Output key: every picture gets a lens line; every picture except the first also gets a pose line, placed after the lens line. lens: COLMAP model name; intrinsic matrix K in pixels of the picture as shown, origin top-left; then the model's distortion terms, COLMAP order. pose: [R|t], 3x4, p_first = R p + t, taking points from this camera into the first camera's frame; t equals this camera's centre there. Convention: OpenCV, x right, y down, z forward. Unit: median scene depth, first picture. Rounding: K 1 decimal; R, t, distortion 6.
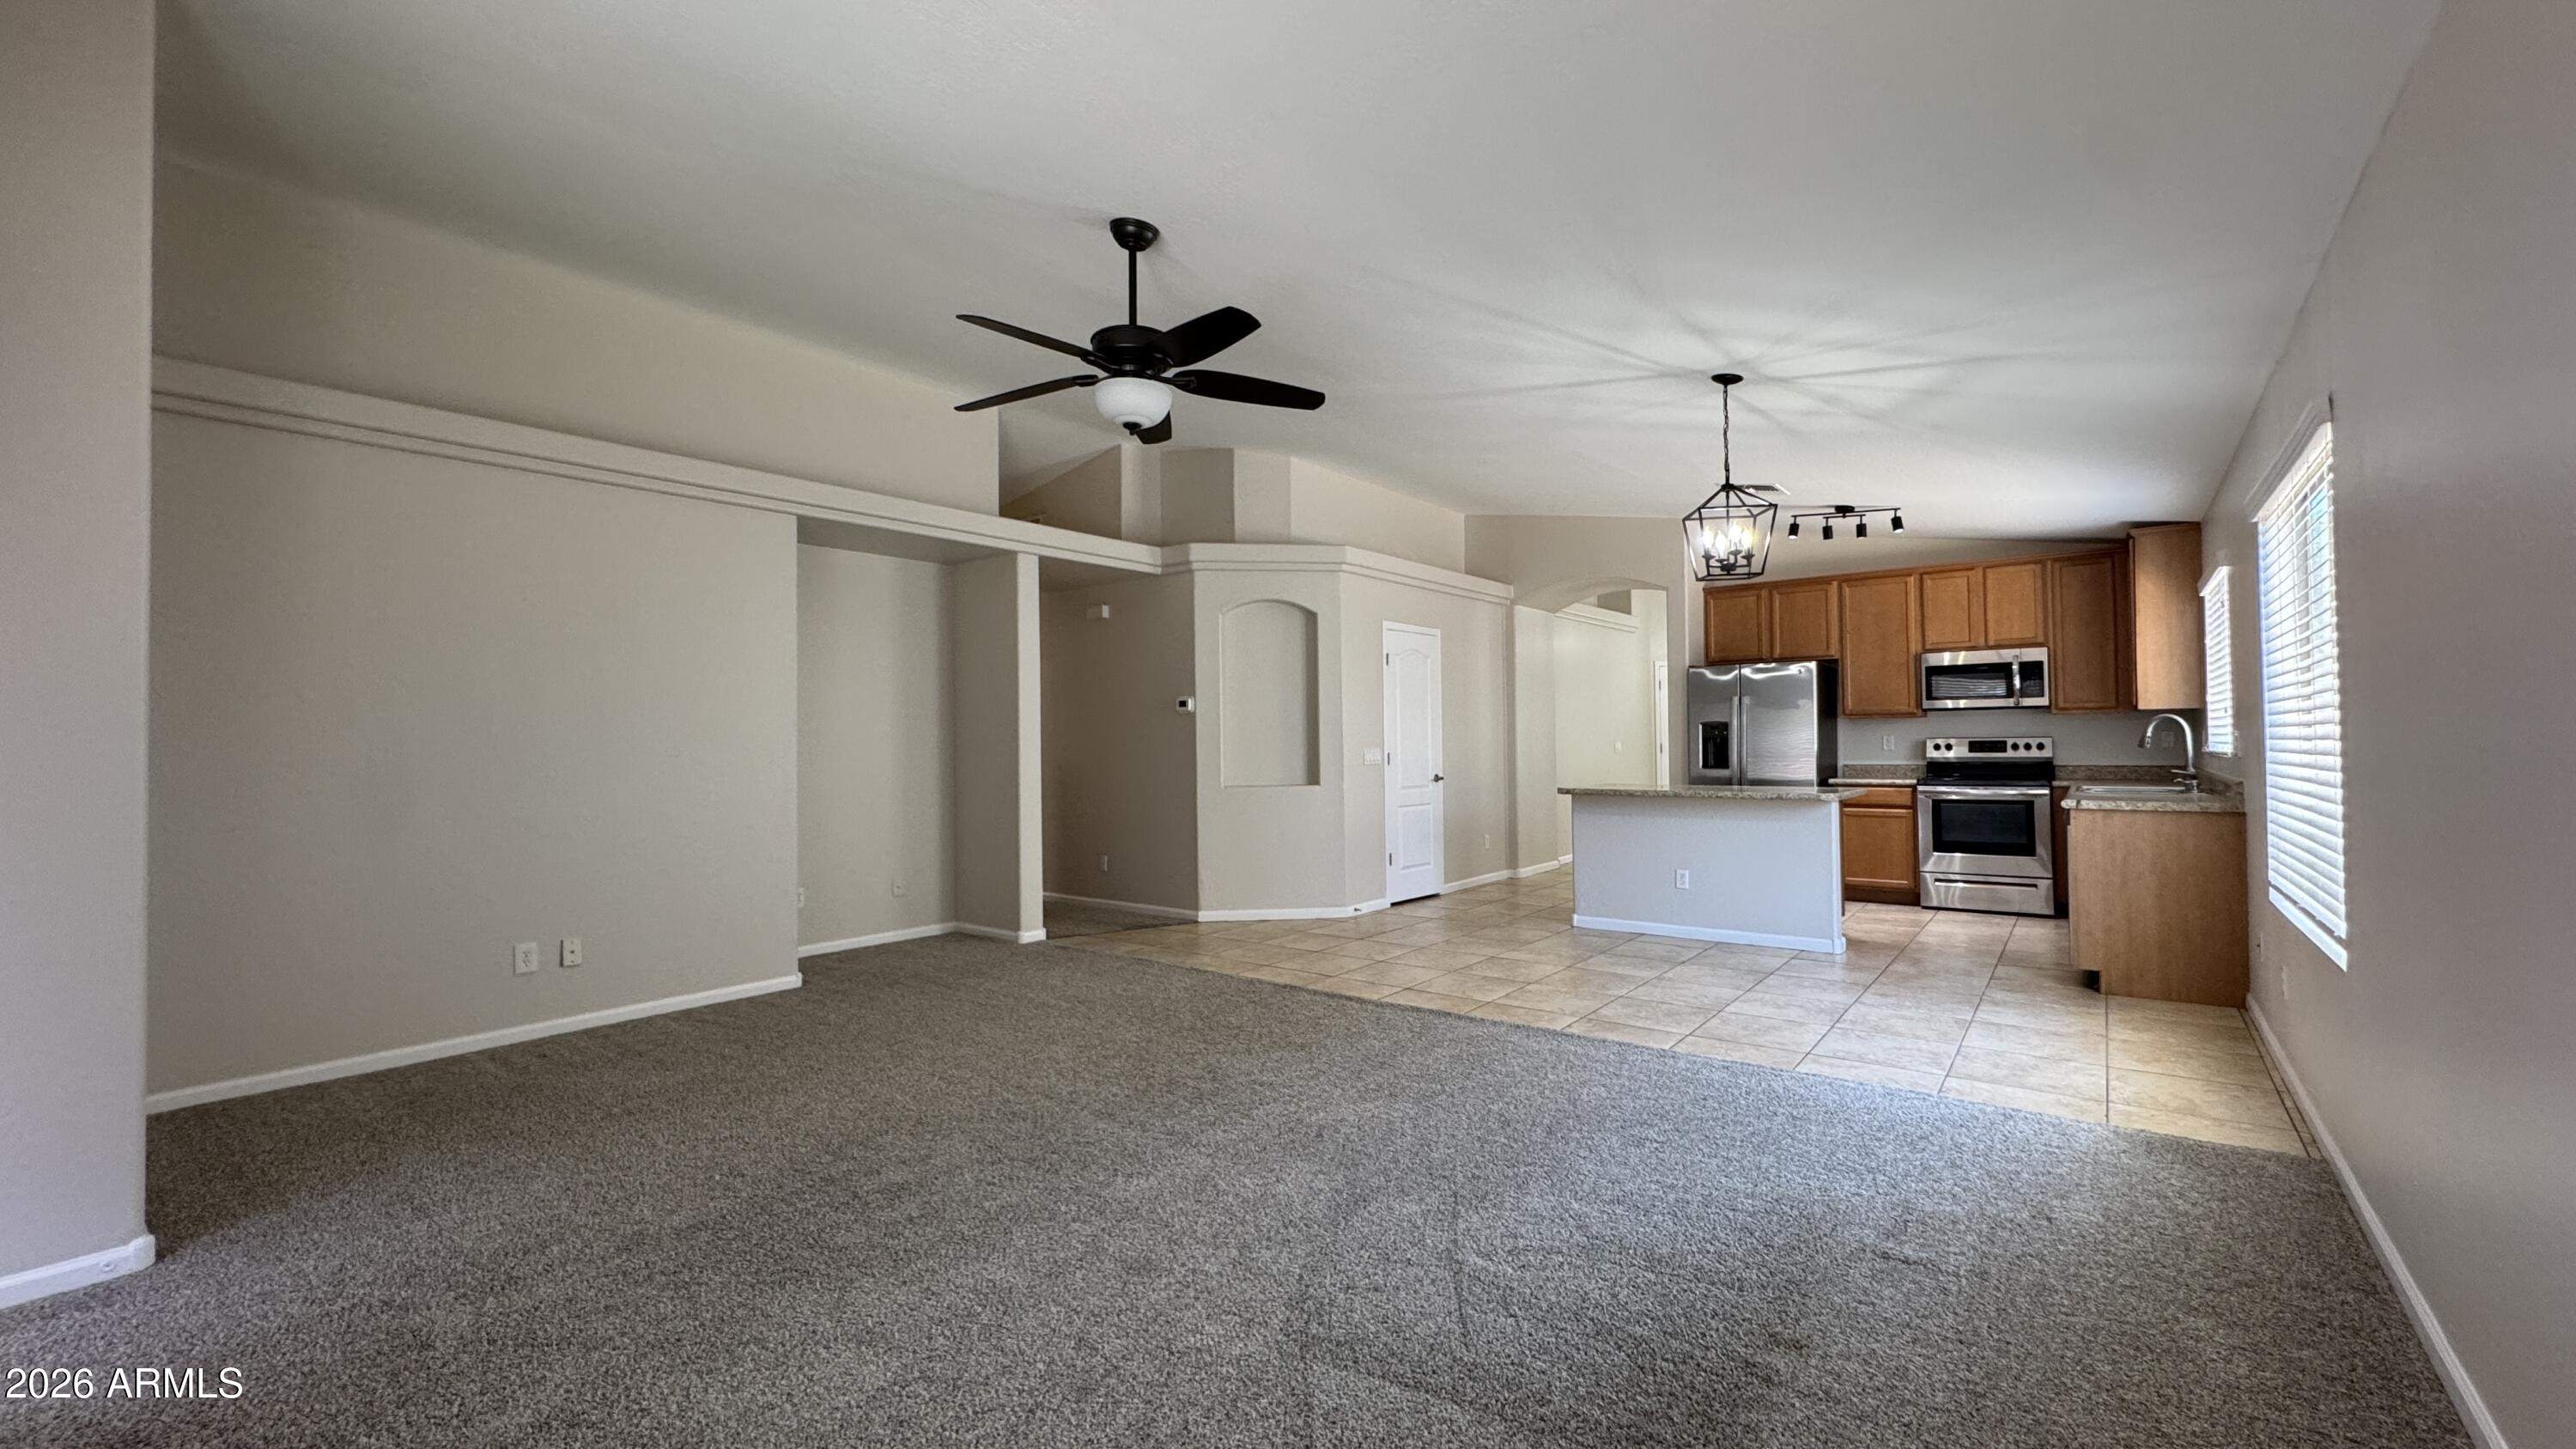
lens RADIAL K [[1025.0, 0, 1295.9], [0, 1025.0, 722.5], [0, 0, 1]] dist [0.000479, 0.000131]
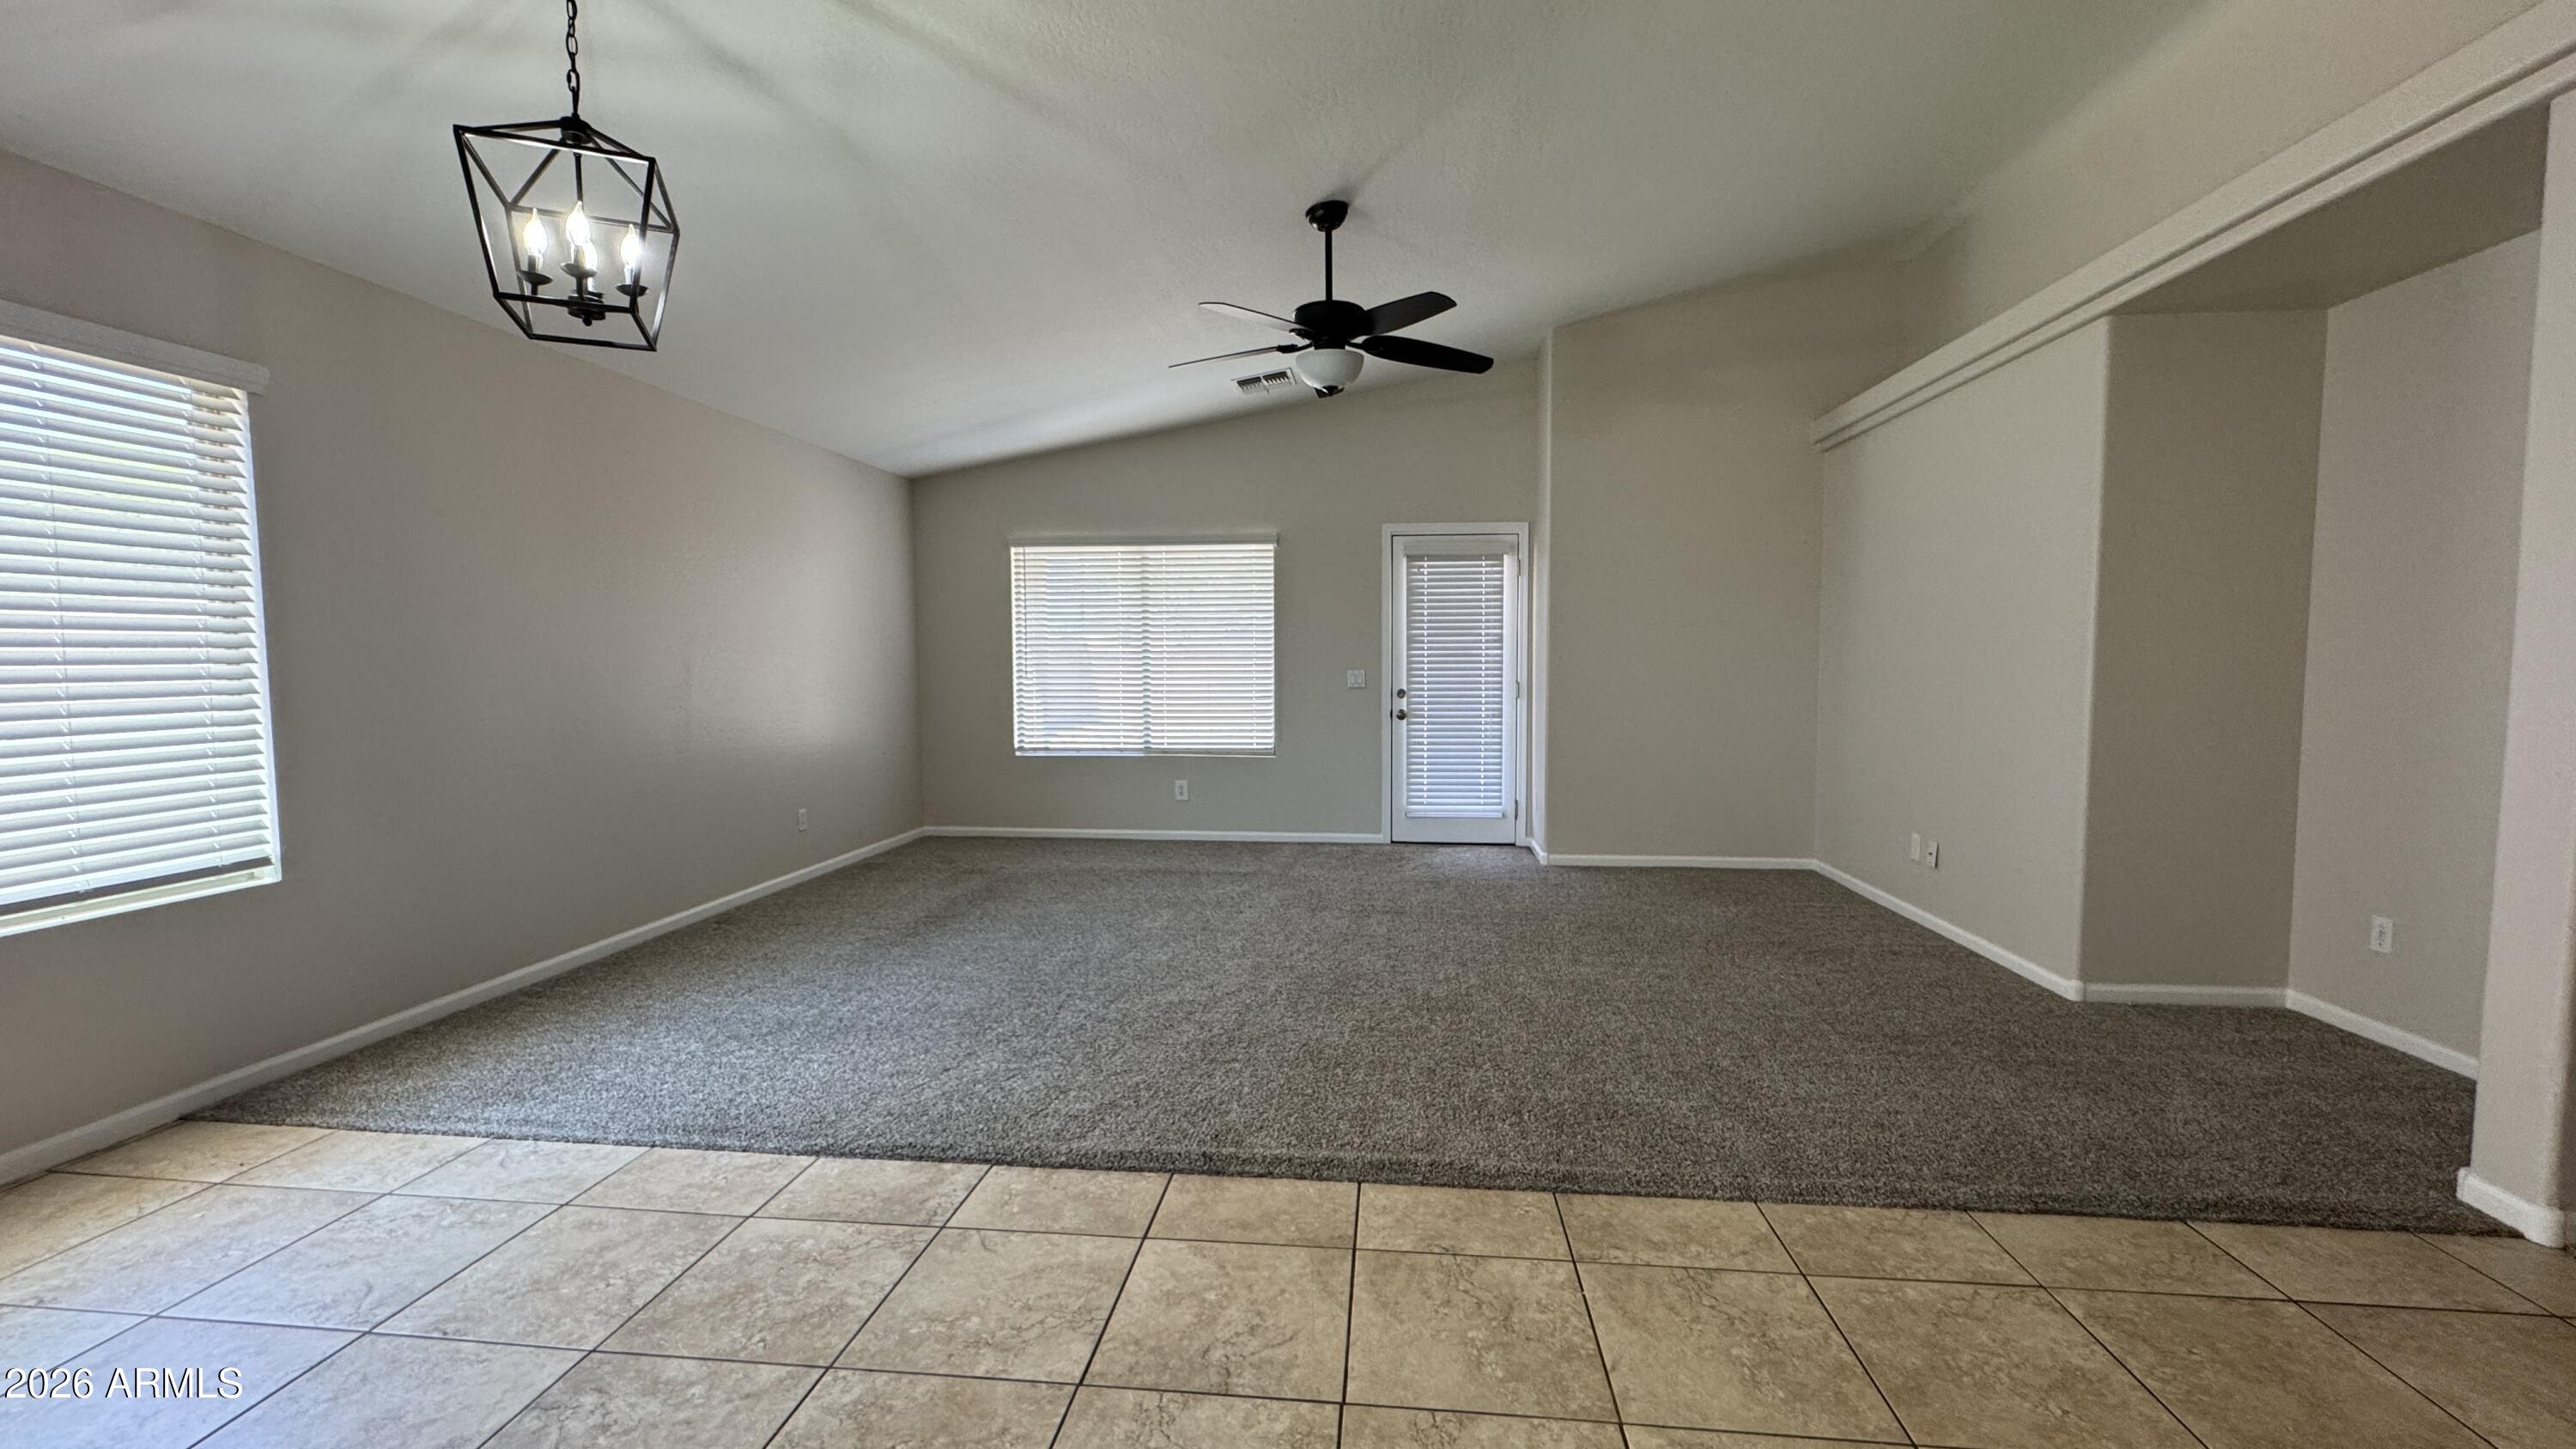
lens RADIAL K [[1025.0, 0, 1295.9], [0, 1025.0, 722.5], [0, 0, 1]] dist [0.000479, 0.000131]
pose [[-0.843911, 0.047964, -0.534334, 0.343903], [0.022559, 0.998287, 0.053982, 0.015809], [0.536008, 0.033502, -0.843548, 1.326593]]
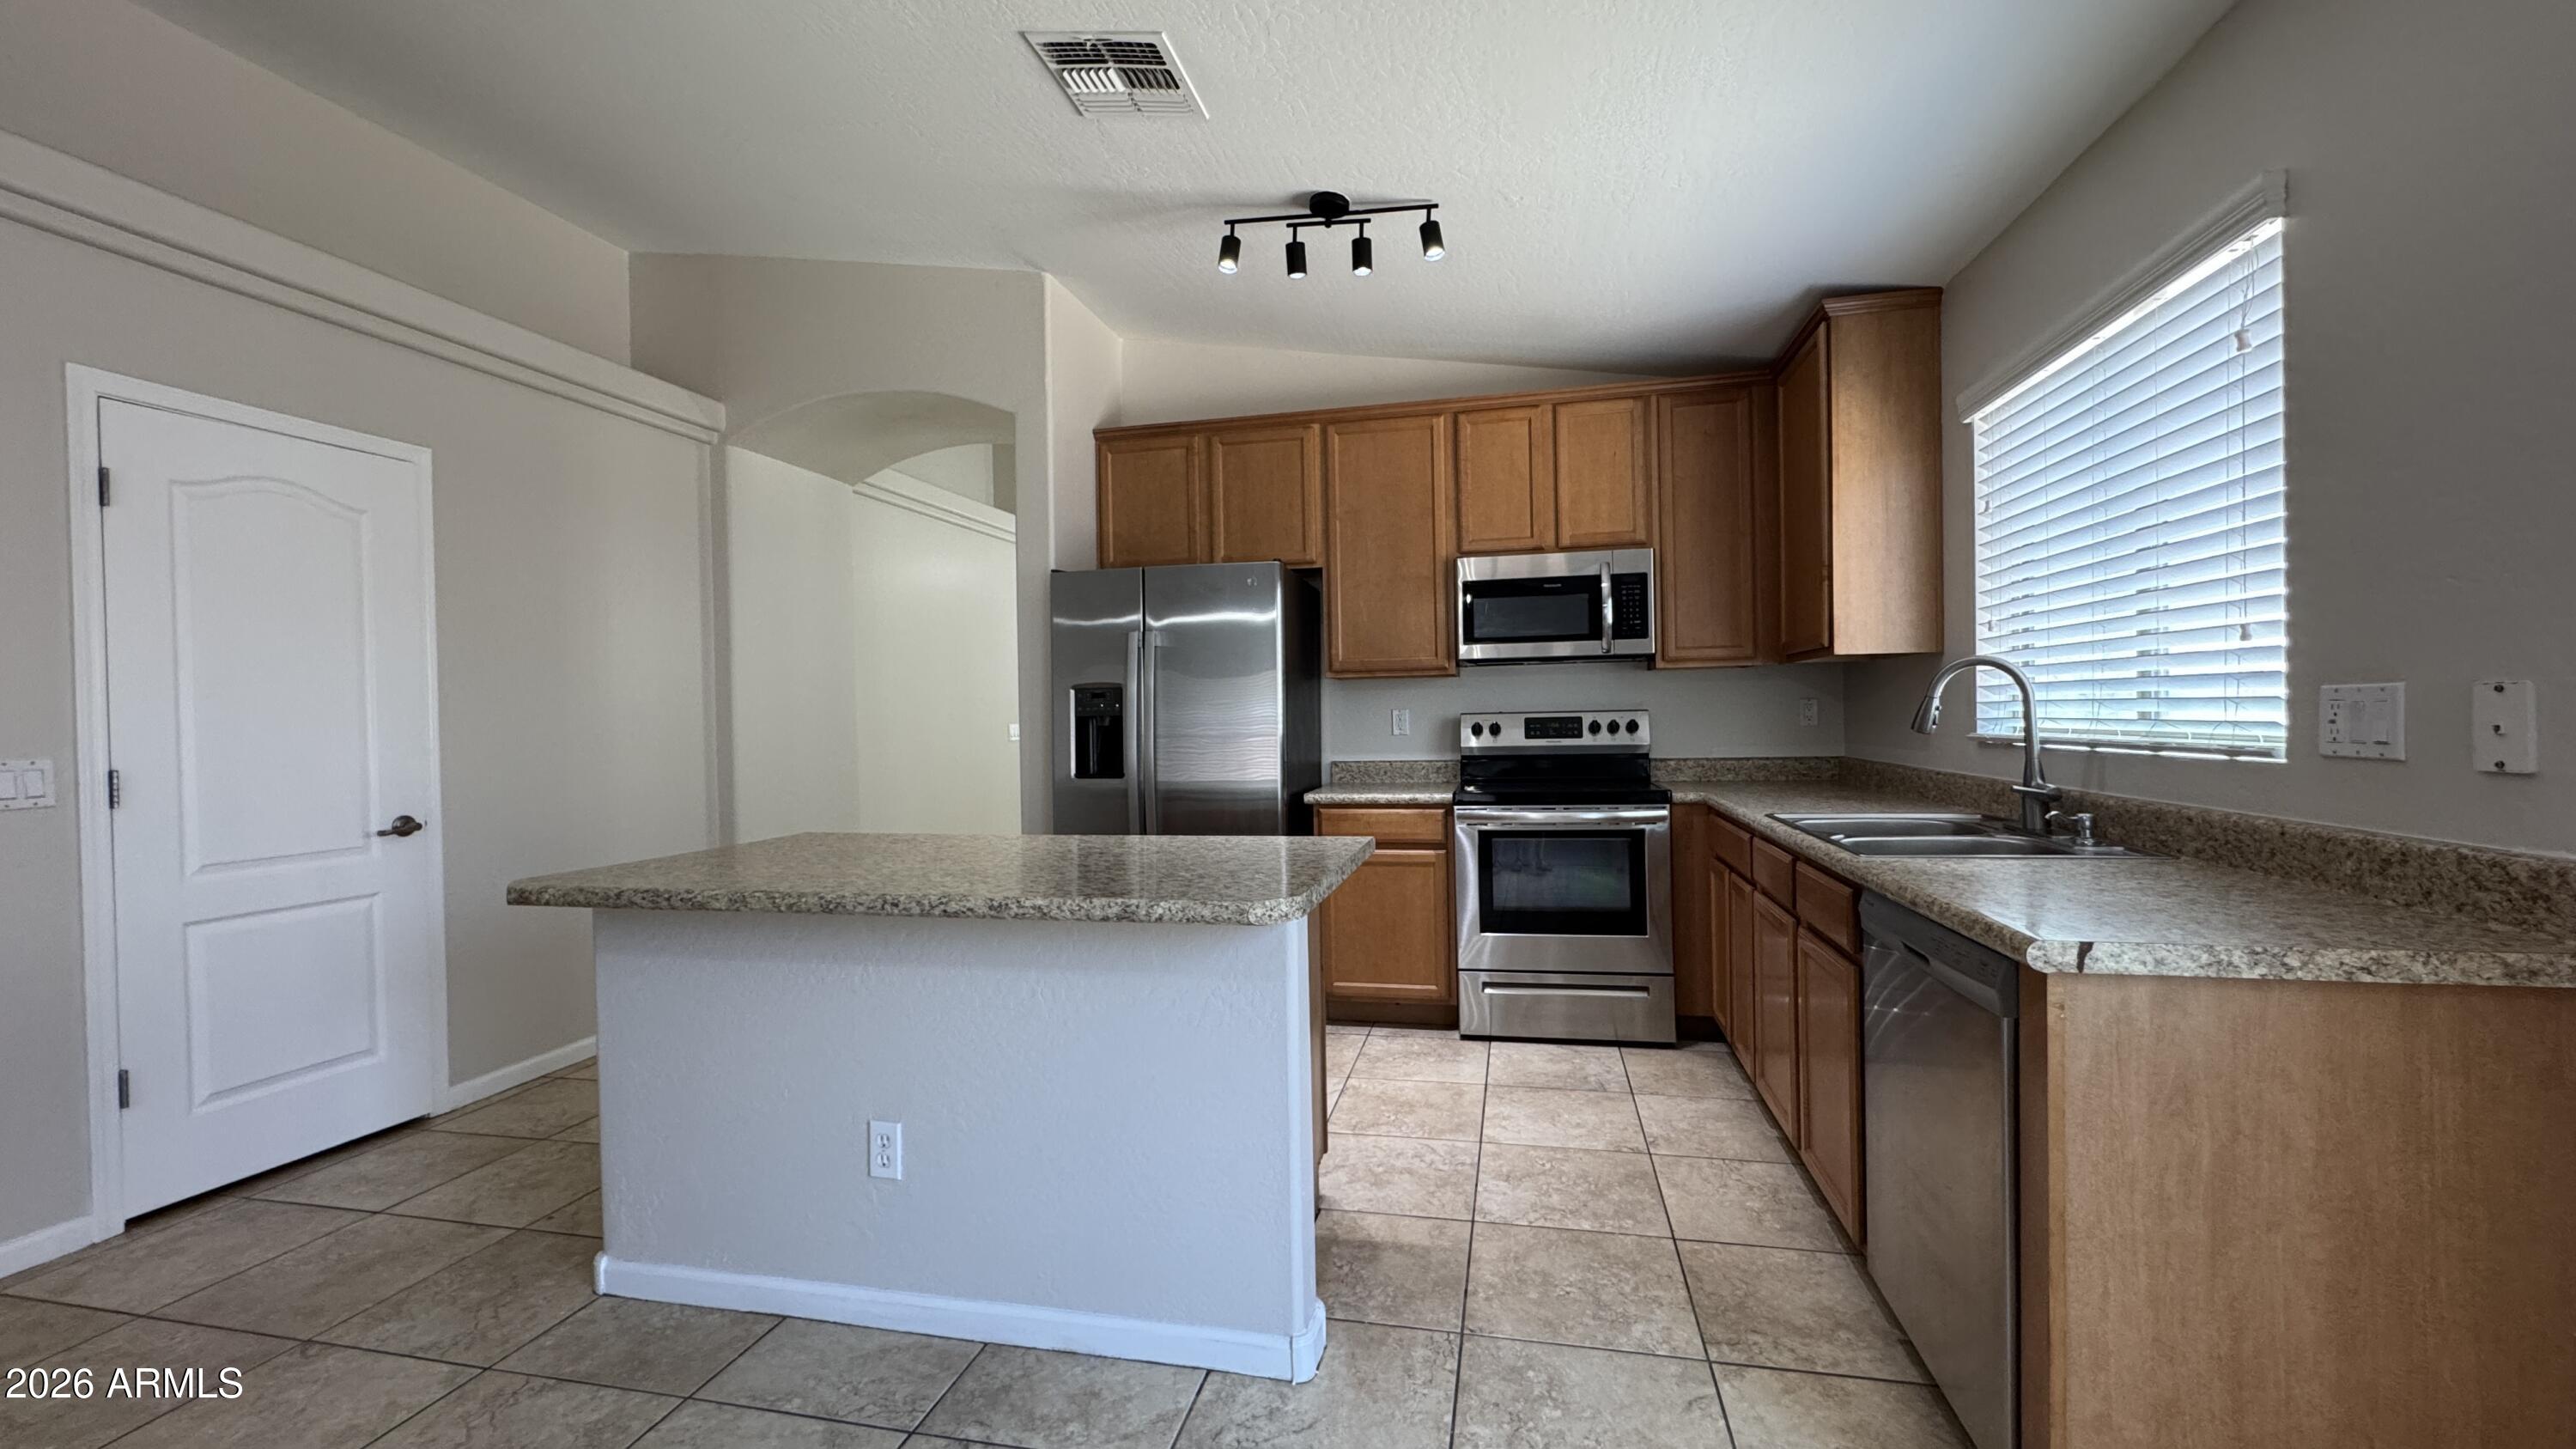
lens RADIAL K [[1025.0, 0, 1295.9], [0, 1025.0, 722.5], [0, 0, 1]] dist [0.000479, 0.000131]
pose [[0.901066, -0.010721, 0.433550, 0.305719], [0.001443, 0.999763, 0.021725, 0.008113], [-0.433680, -0.018950, 0.900868, 0.561515]]
